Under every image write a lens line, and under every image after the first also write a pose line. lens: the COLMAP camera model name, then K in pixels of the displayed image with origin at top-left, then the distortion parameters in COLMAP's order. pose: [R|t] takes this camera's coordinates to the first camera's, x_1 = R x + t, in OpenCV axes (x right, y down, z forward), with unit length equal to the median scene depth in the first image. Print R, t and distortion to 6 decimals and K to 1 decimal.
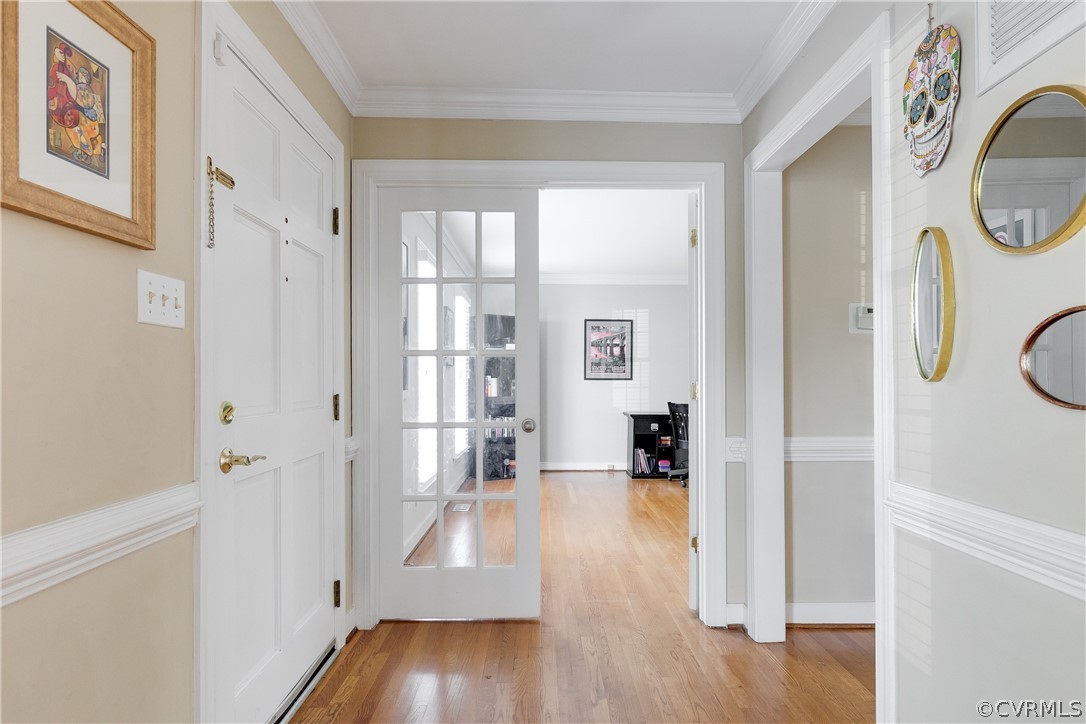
lens RADIAL K [[616.3, 0, 547.0], [0, 616.3, 379.7], [0, 0, 1]] dist [0.006122, 0.002240]
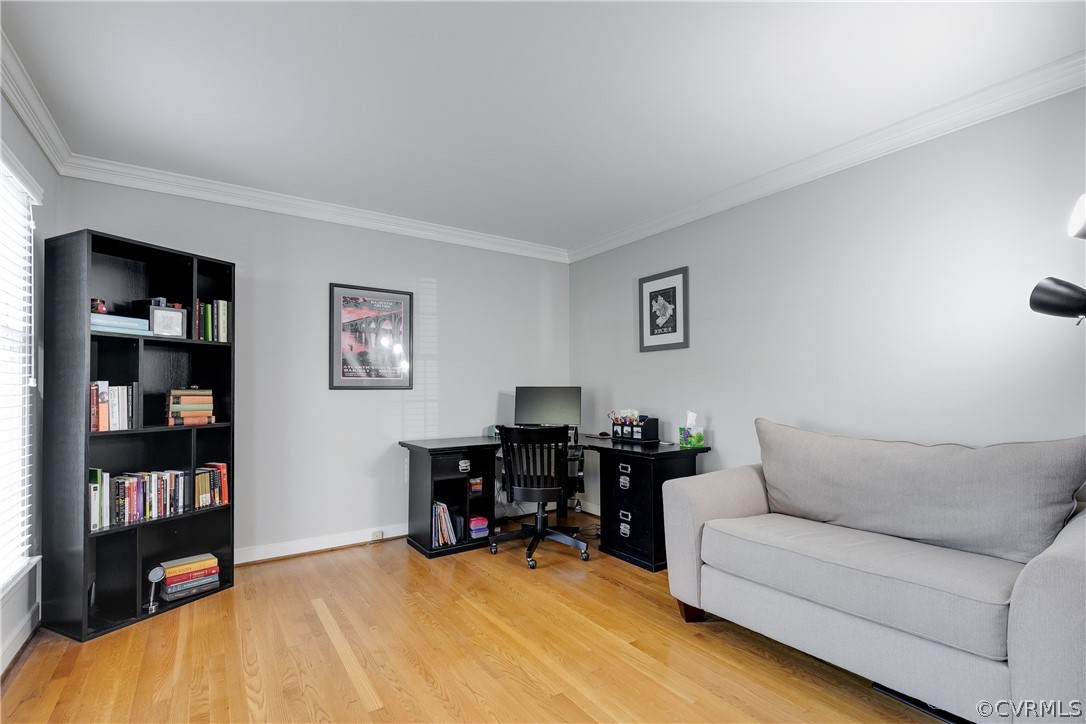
lens RADIAL K [[500.0, 0, 545.9], [0, 500.0, 381.3], [0, 0, 1]] dist [0.003000, -0.000302]
pose [[0.830043, 0.000933, 0.557699, -0.033350], [0.007339, 0.999894, -0.012595, 0.000030], [-0.557652, 0.014547, 0.829948, 0.532470]]
